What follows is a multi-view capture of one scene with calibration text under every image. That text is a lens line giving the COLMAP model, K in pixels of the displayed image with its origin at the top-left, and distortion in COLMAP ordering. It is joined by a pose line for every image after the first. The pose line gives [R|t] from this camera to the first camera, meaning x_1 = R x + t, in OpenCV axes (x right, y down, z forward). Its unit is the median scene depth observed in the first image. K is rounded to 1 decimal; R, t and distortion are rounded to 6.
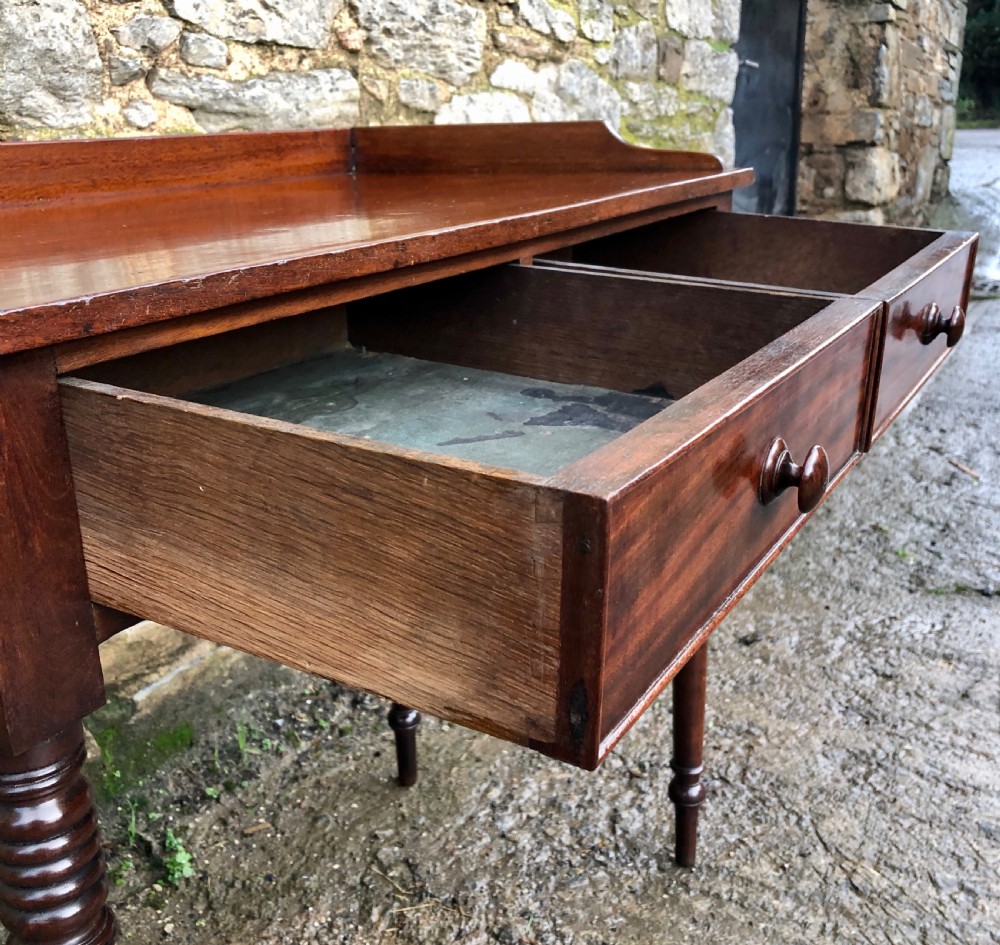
lens RADIAL K [[1135.6, 0, 497.7], [0, 1135.6, 469.1], [0, 0, 1]] dist [-0.003656, 0.049890]
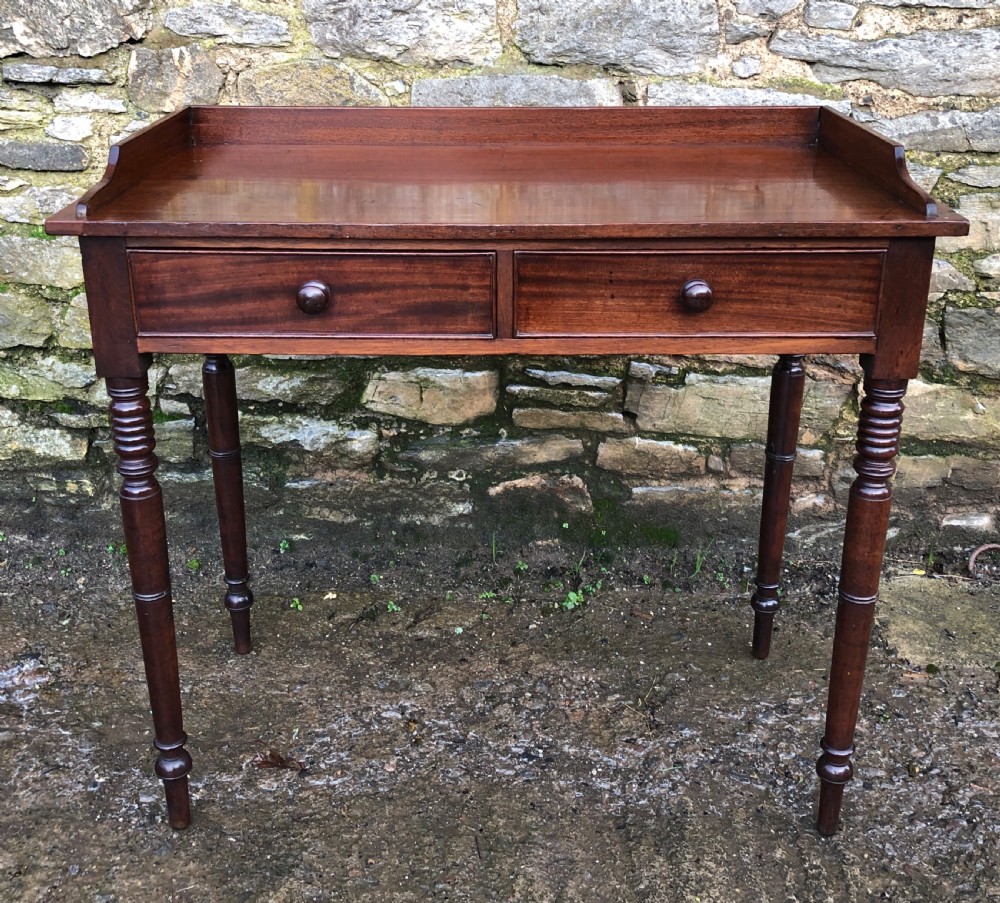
lens RADIAL K [[1168.8, 0, 482.8], [0, 1168.8, 387.5], [0, 0, 1]] dist [0.074449, -0.161897]
pose [[0.474949, 0.345498, -0.809355, 0.736737], [-0.277005, 0.931650, 0.235150, -0.205775], [0.835279, 0.112511, 0.538191, 0.084653]]
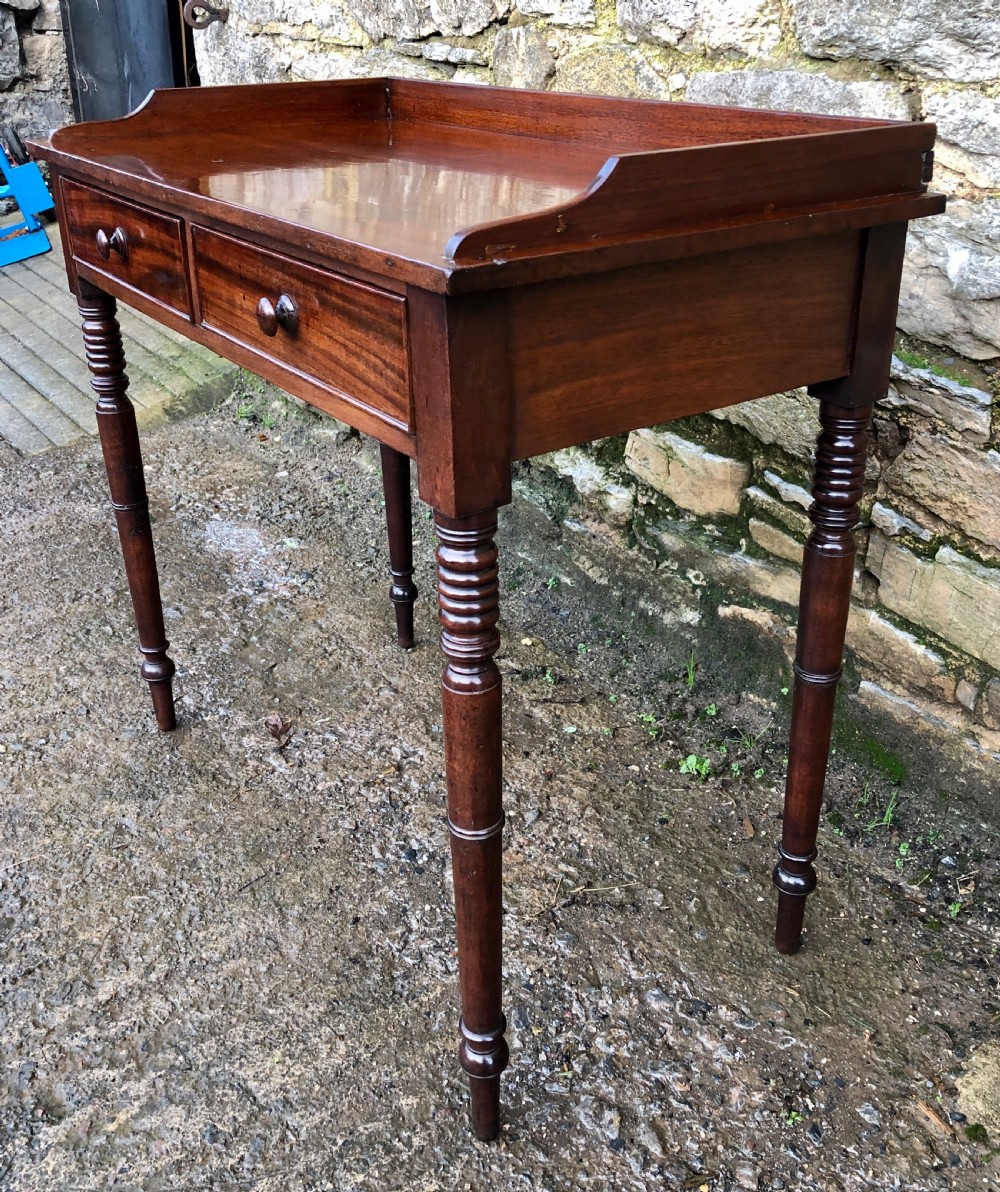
lens RADIAL K [[1199.0, 0, 522.4], [0, 1199.0, 533.8], [0, 0, 1]] dist [0.004021, 0.040219]
pose [[-0.429841, 0.403773, -0.807592, 0.623252], [-0.244824, 0.808808, 0.534688, -0.403986], [0.869079, 0.427549, -0.248805, 1.013200]]
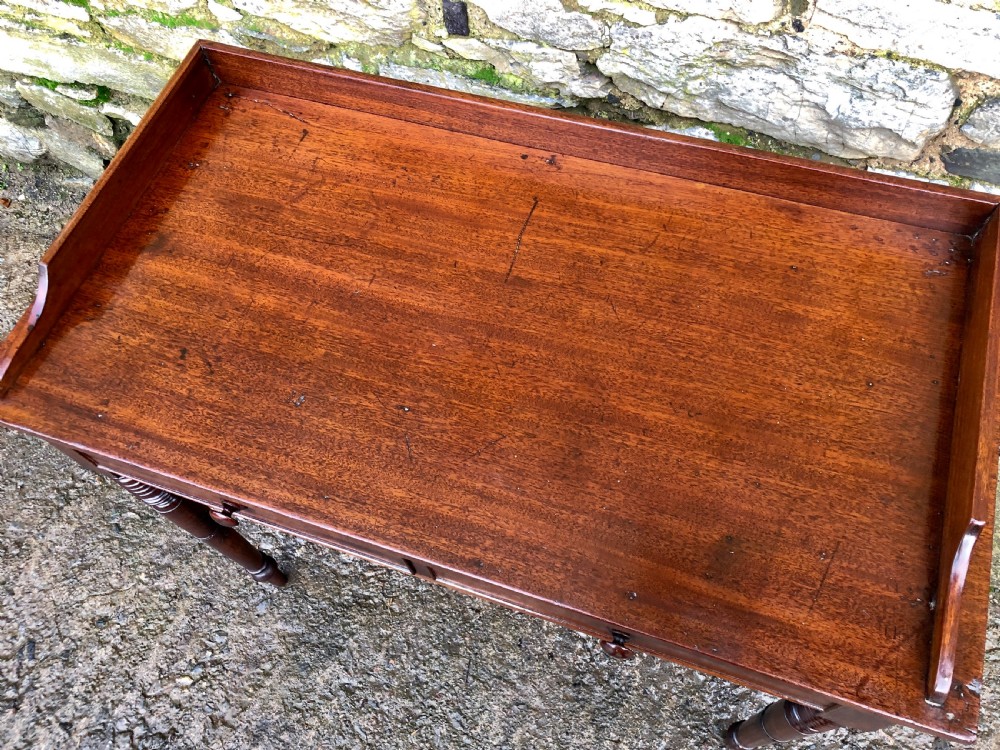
lens RADIAL K [[821.9, 0, 503.7], [0, 821.9, 365.7], [0, 0, 1]] dist [0.008205, 0.025229]
pose [[0.178771, 0.875379, -0.449168, 0.160374], [-0.230377, 0.481074, 0.845869, -0.618715], [0.956539, -0.047739, 0.287669, 0.461326]]
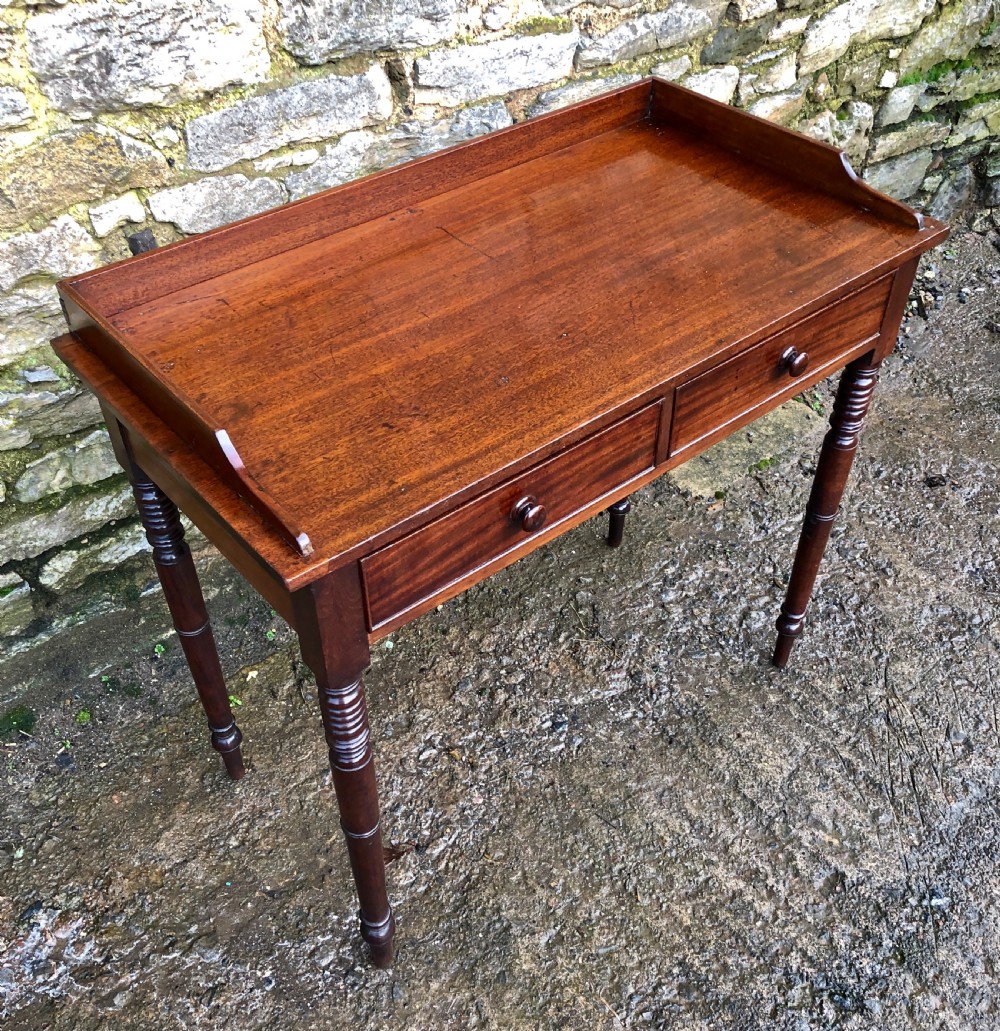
lens RADIAL K [[1087.7, 0, 487.1], [0, 1087.7, 549.6], [0, 0, 1]] dist [0.090305, -0.194630]
pose [[0.931295, 0.269097, -0.245513, 0.118416], [-0.131026, 0.876348, 0.463515, -0.356724], [0.339885, -0.399501, 0.851397, -0.231978]]
